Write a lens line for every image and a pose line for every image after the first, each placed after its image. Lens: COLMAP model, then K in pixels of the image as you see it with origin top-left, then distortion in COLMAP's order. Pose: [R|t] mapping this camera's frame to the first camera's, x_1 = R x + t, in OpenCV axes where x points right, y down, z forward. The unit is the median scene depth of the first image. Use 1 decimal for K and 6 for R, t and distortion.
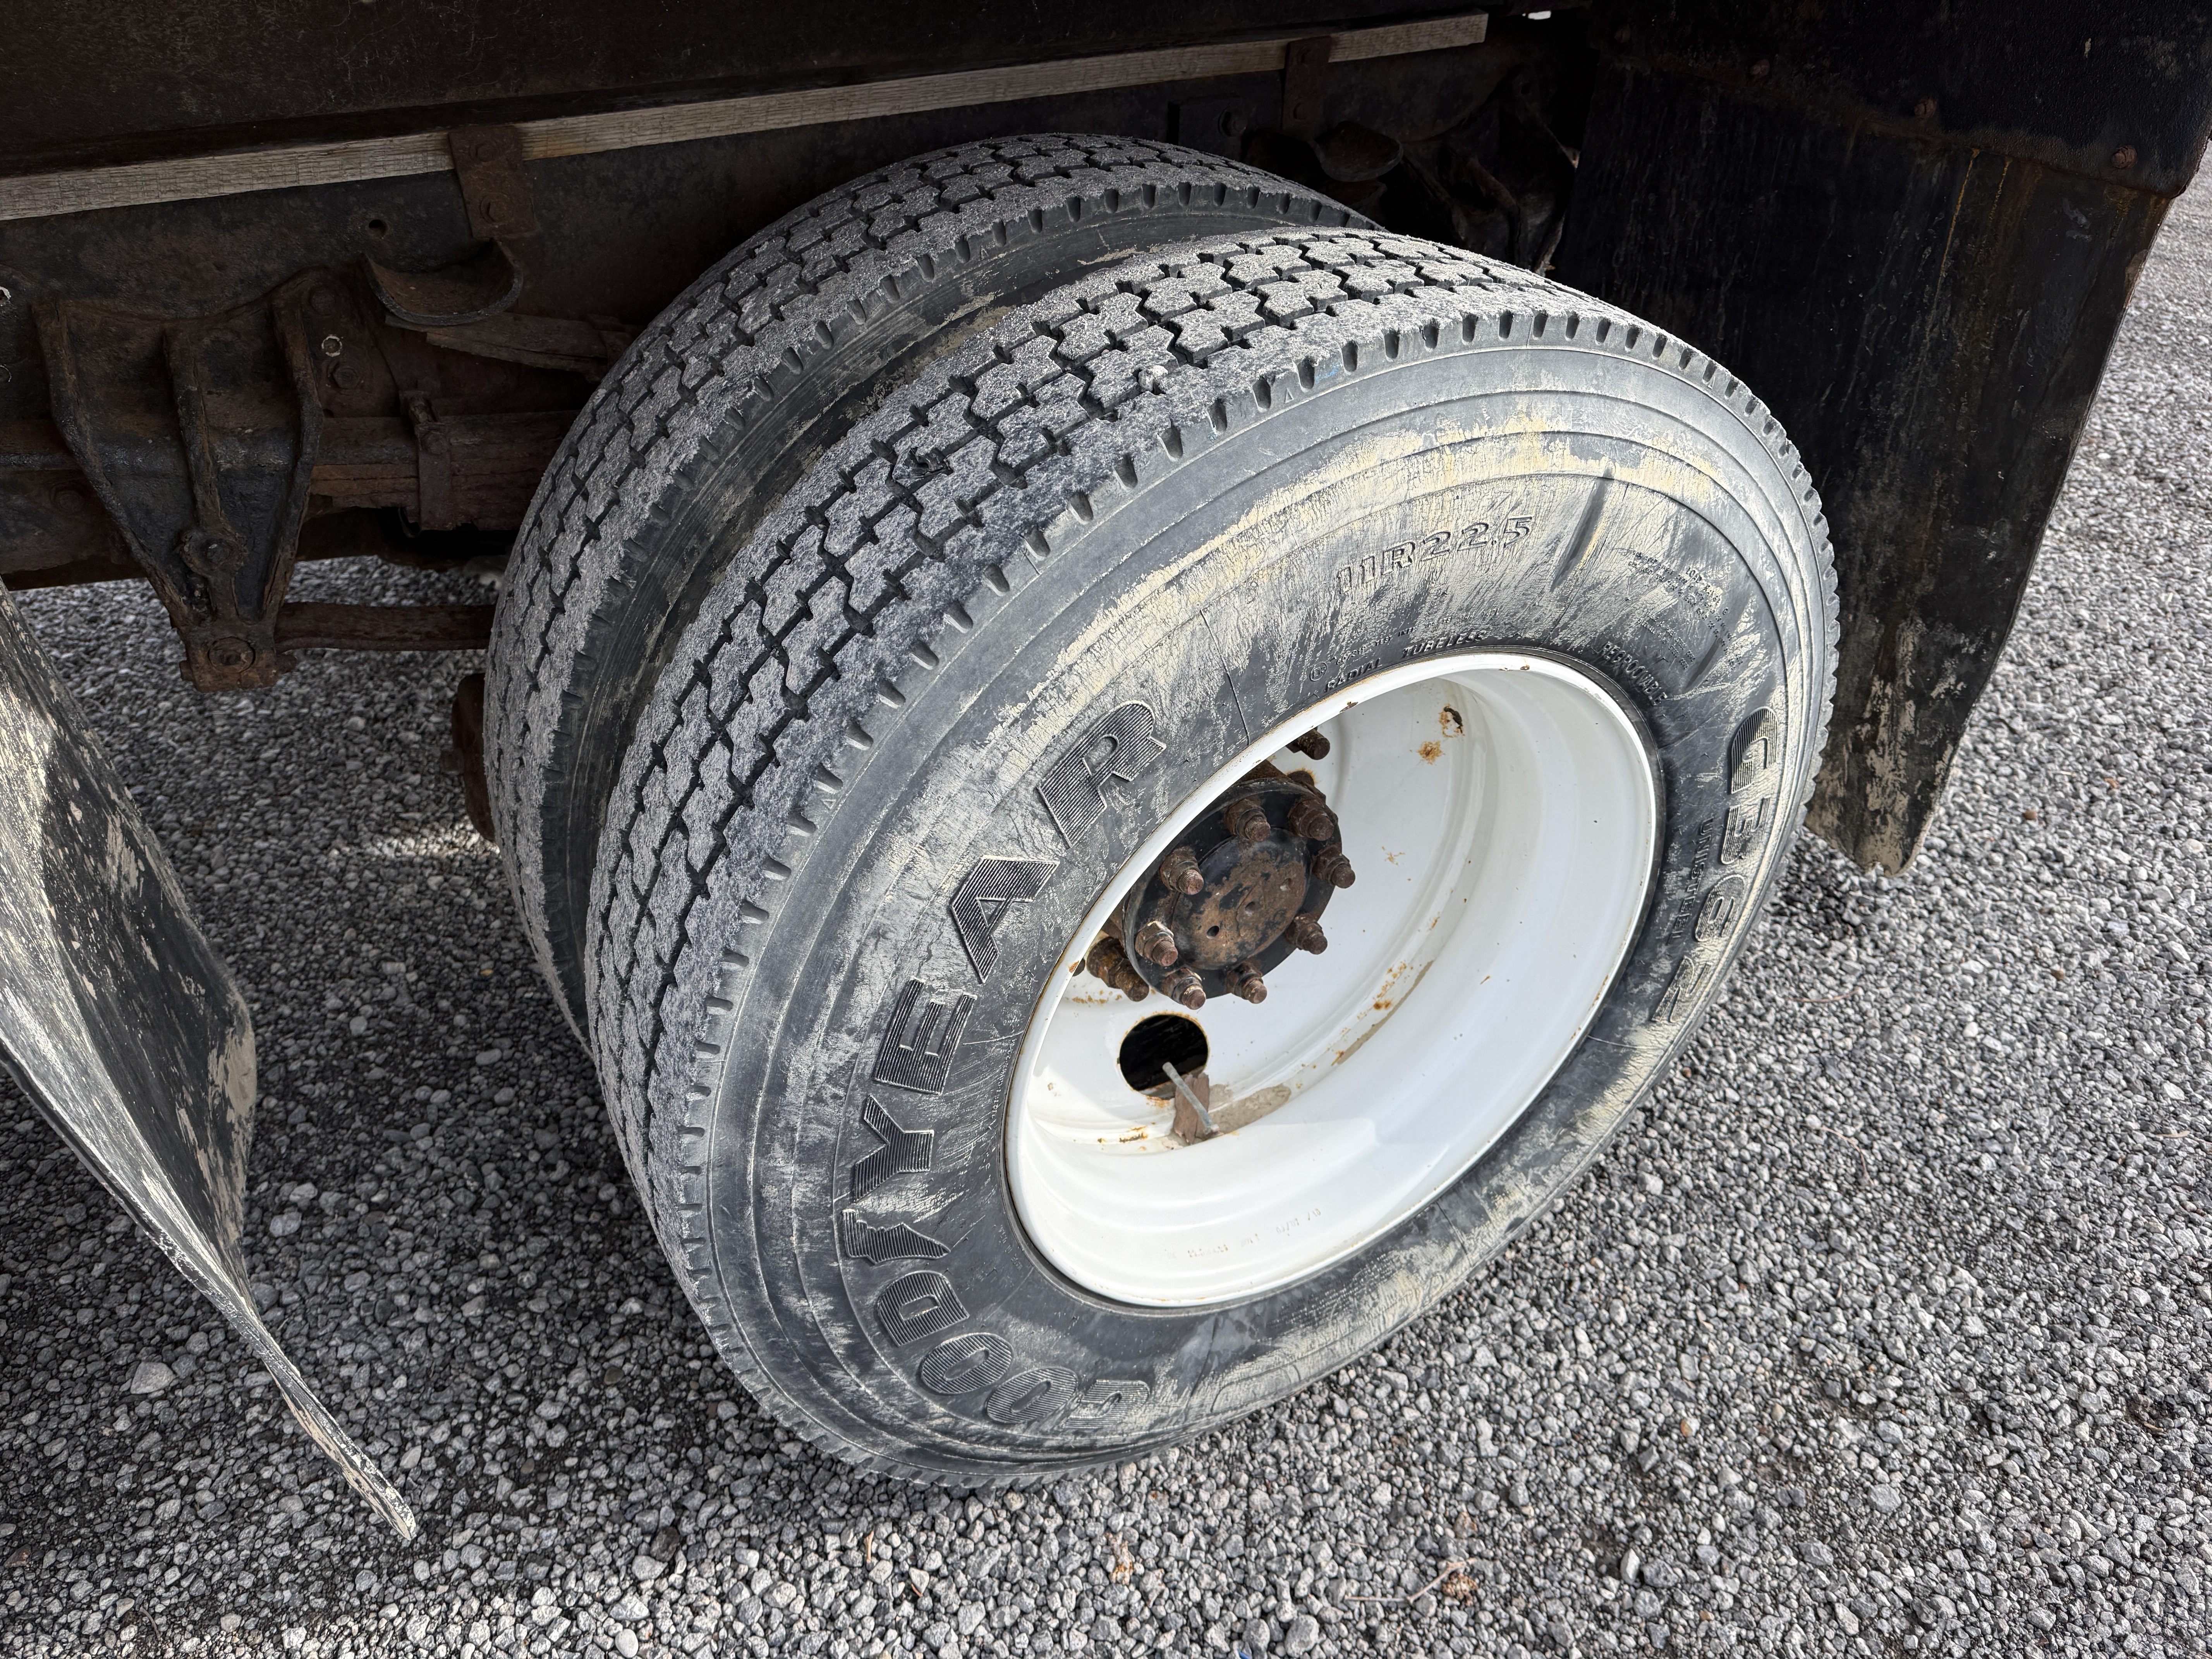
lens RADIAL K [[1506.8, 0, 1109.7], [0, 1506.8, 841.5], [0, 0, 1]] dist [0.012307, -0.031773]
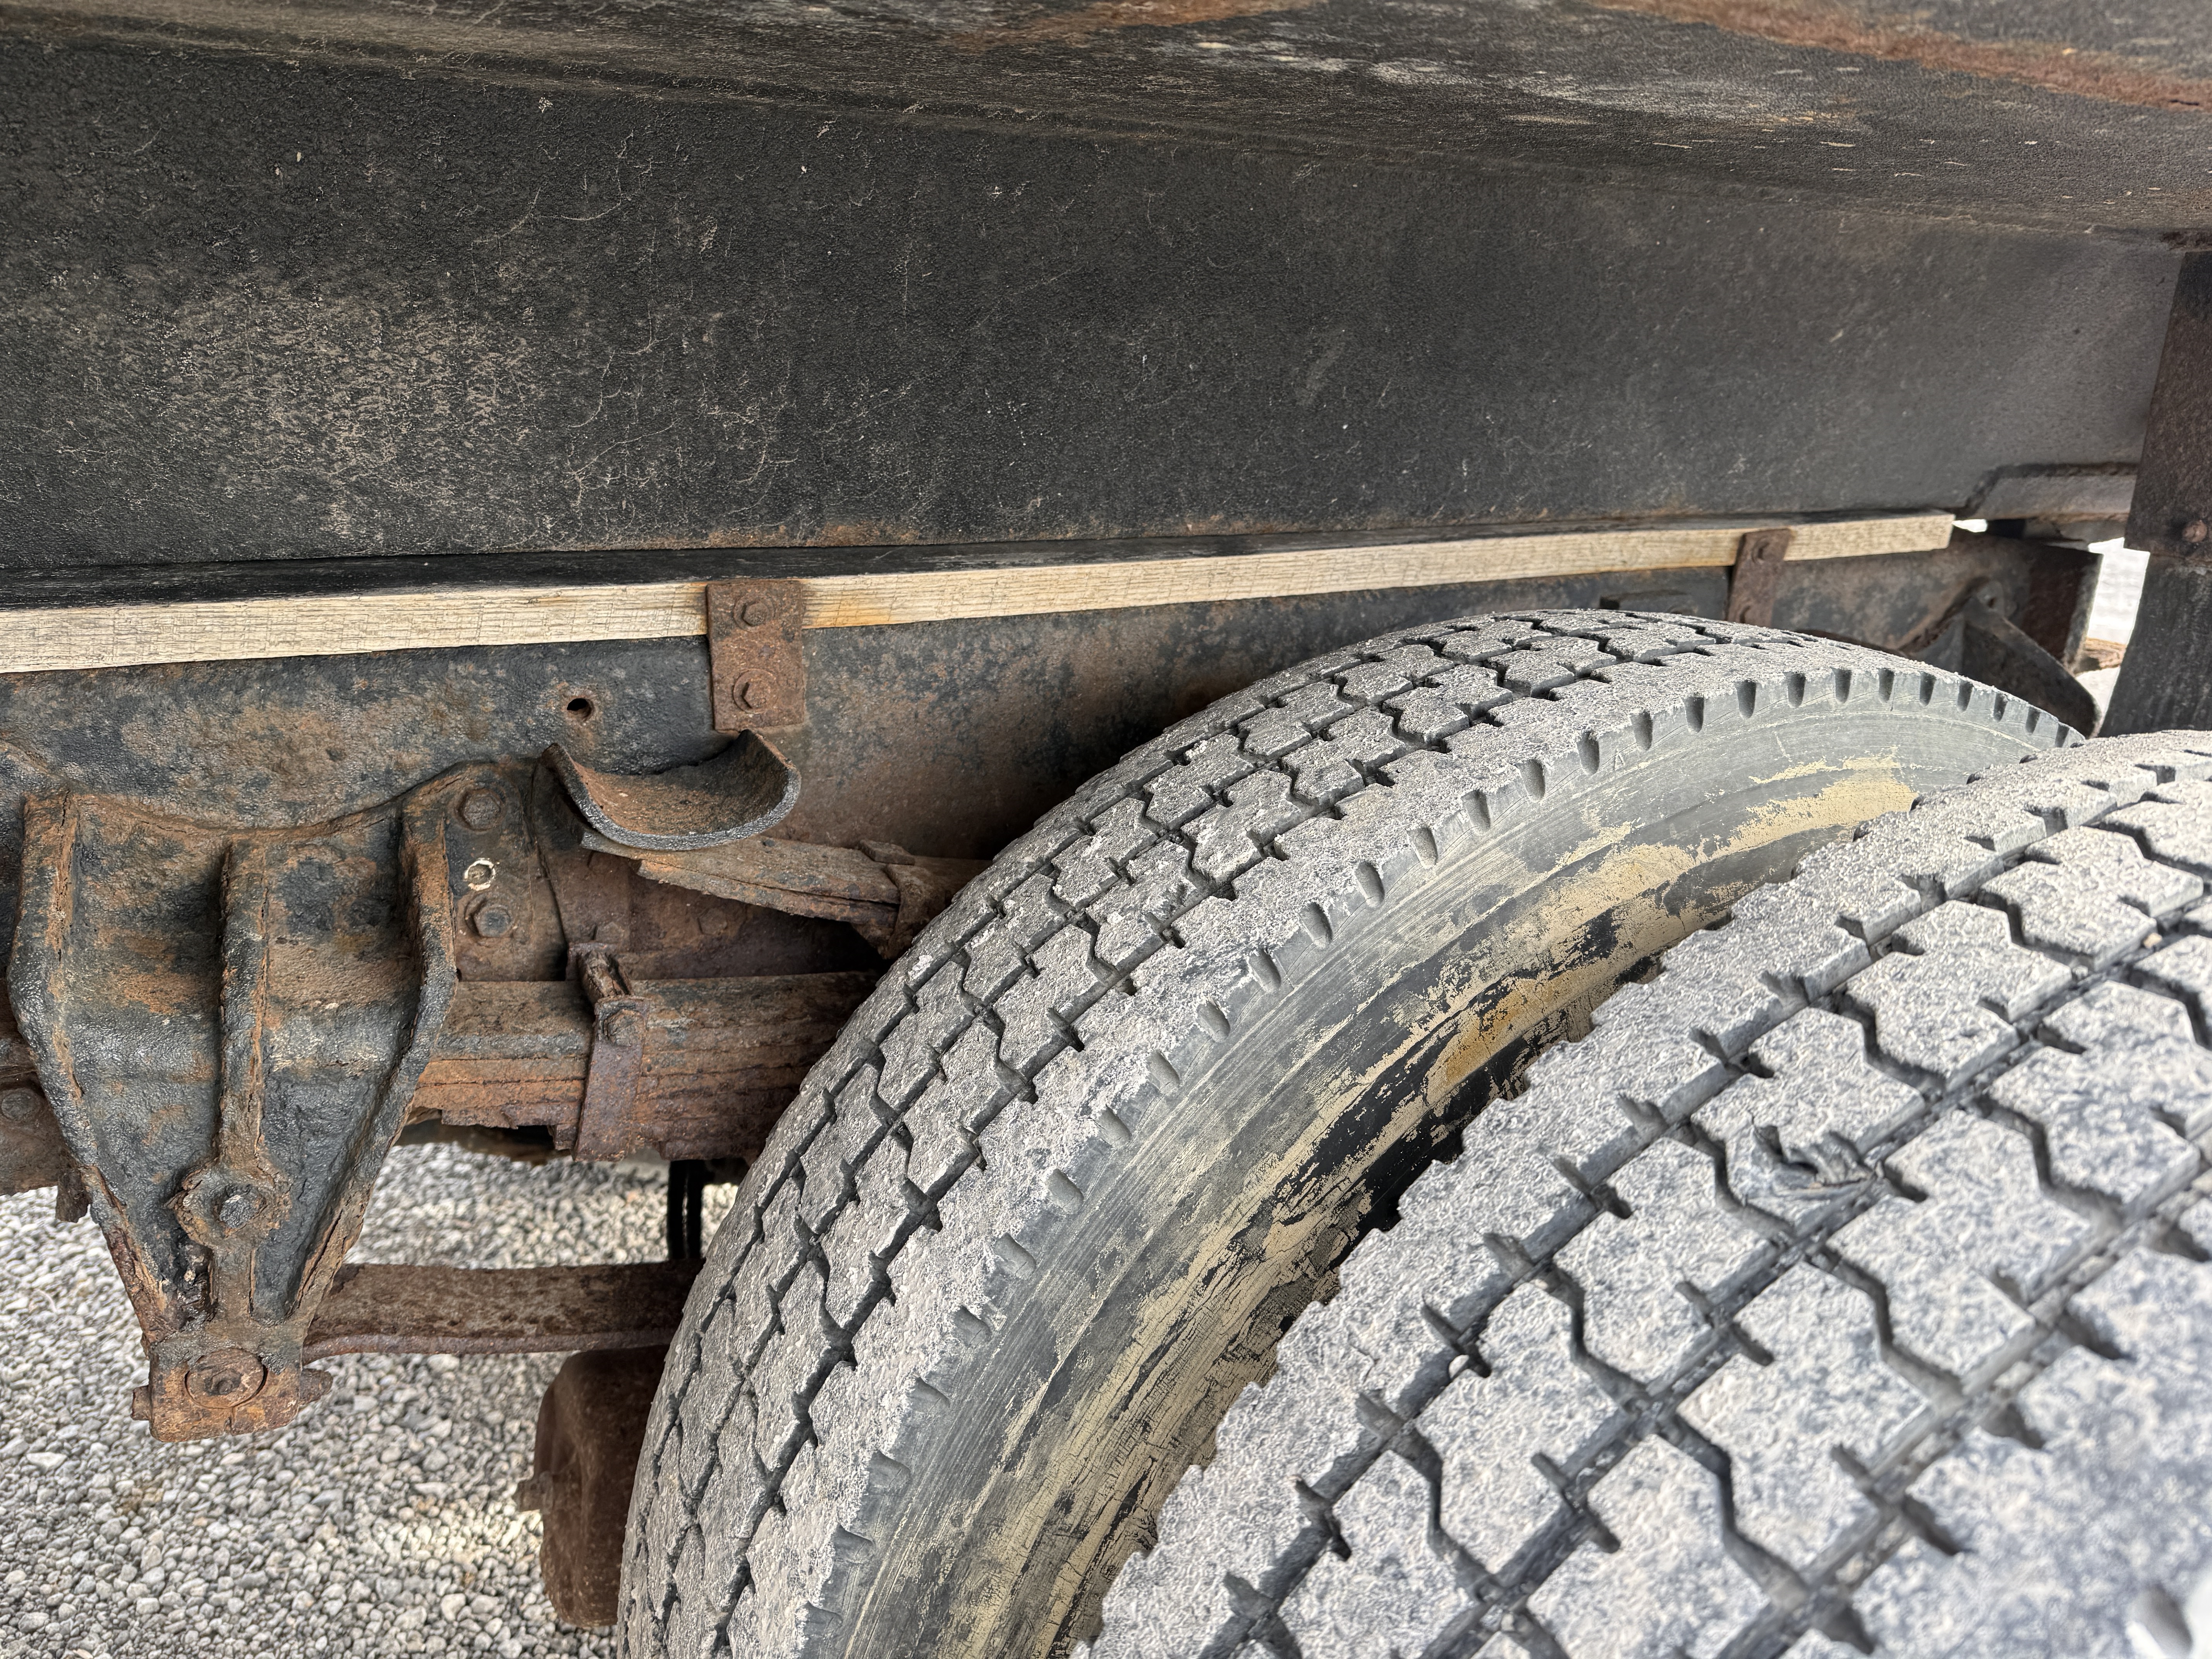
lens RADIAL K [[1506.8, 0, 1109.7], [0, 1506.8, 841.5], [0, 0, 1]] dist [0.012307, -0.031773]
pose [[0.999587, 0.024507, -0.015011, -0.245205], [-0.028125, 0.941553, -0.335687, -0.136638], [0.005906, 0.335971, 0.941854, 0.397635]]
